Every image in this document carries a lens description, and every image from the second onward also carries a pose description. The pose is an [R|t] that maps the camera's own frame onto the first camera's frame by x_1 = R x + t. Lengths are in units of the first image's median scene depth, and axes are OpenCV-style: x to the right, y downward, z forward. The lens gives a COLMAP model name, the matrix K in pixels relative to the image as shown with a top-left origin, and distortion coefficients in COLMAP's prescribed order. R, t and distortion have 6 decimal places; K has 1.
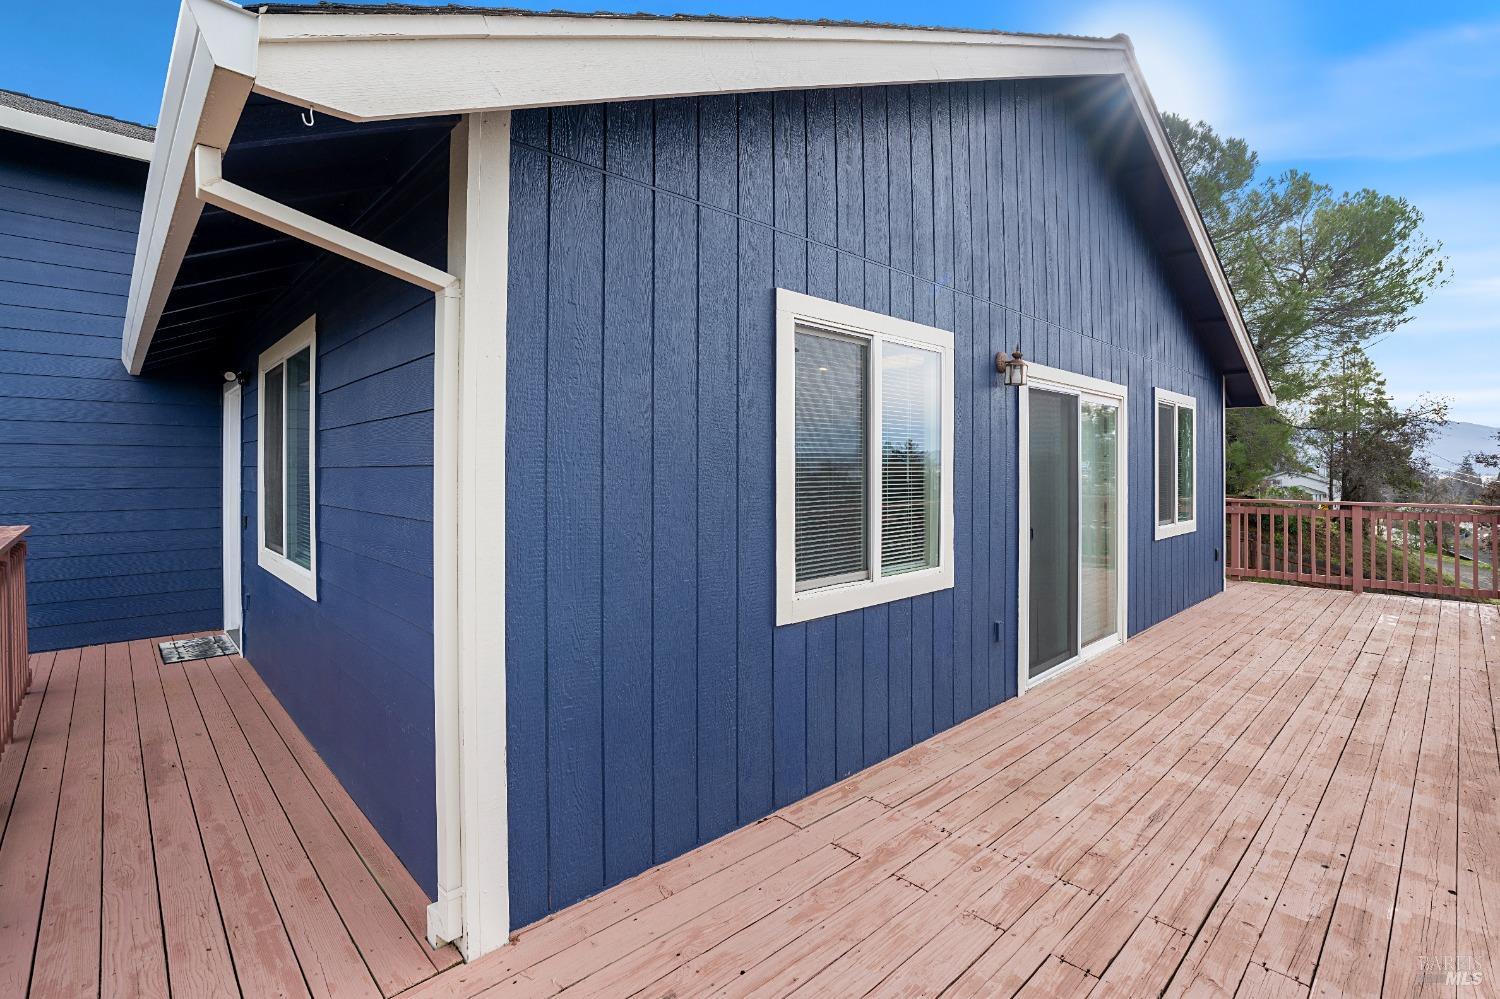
lens RADIAL K [[689.6, 0, 741.2], [0, 689.6, 471.3], [0, 0, 1]] dist [-0.058280, -0.000079]
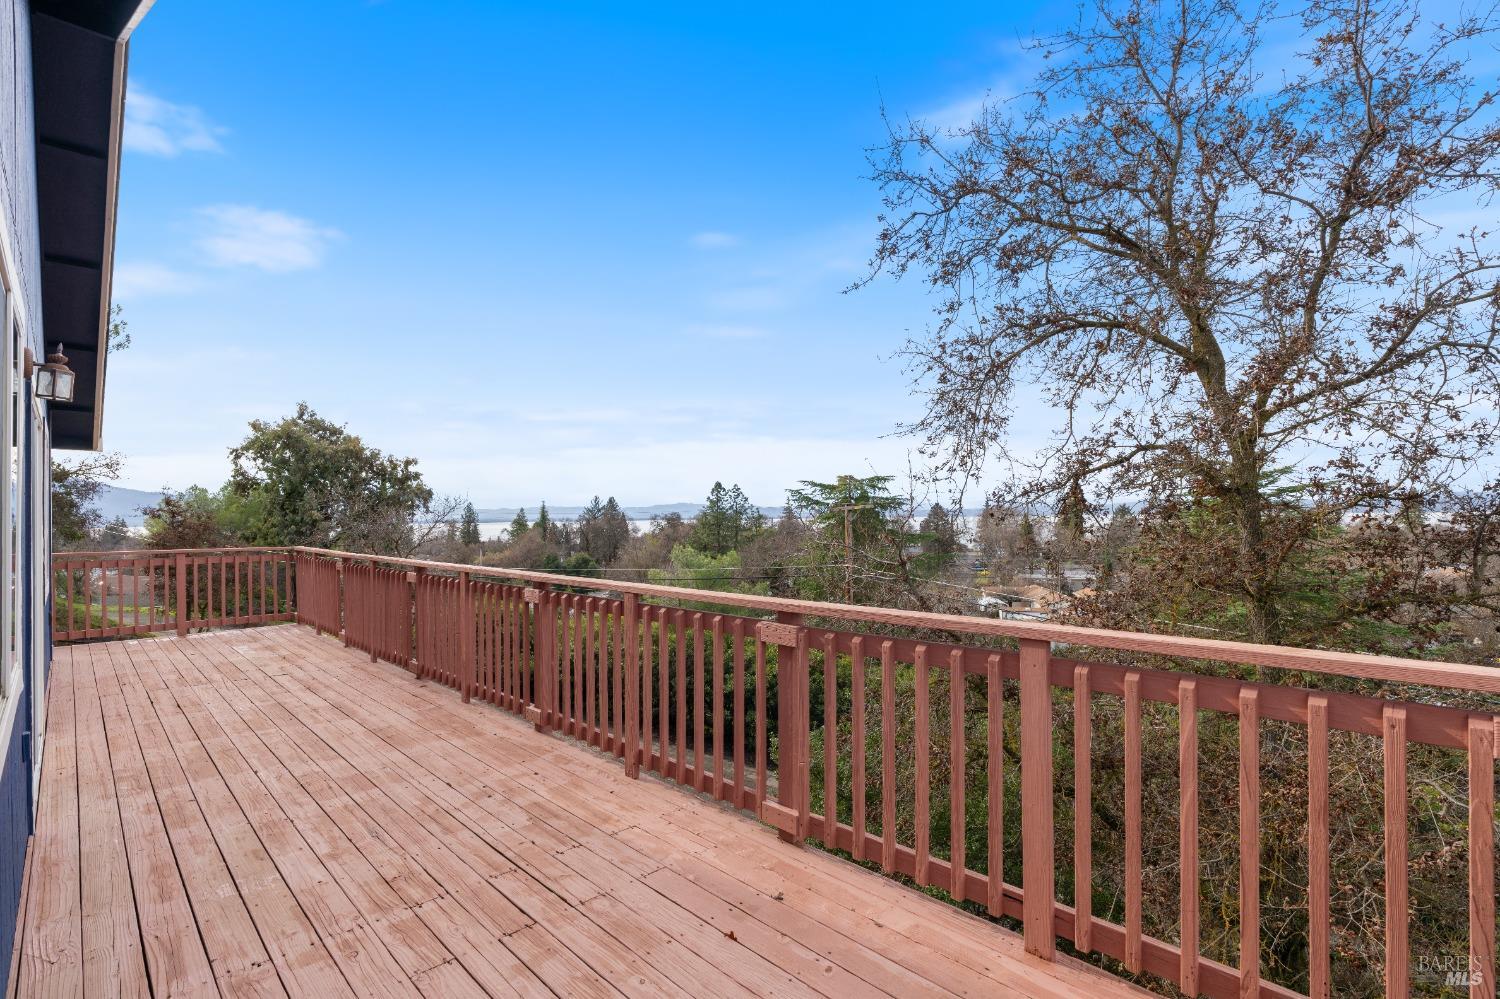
lens RADIAL K [[651.6, 0, 748.7], [0, 651.6, 516.4], [0, 0, 1]] dist [-0.034837, 0.000376]
pose [[-0.076199, 0.003044, 0.997088, -0.249919], [0.006501, 0.999976, -0.002556, 0.000708], [-0.997071, 0.006287, -0.076217, 0.238970]]
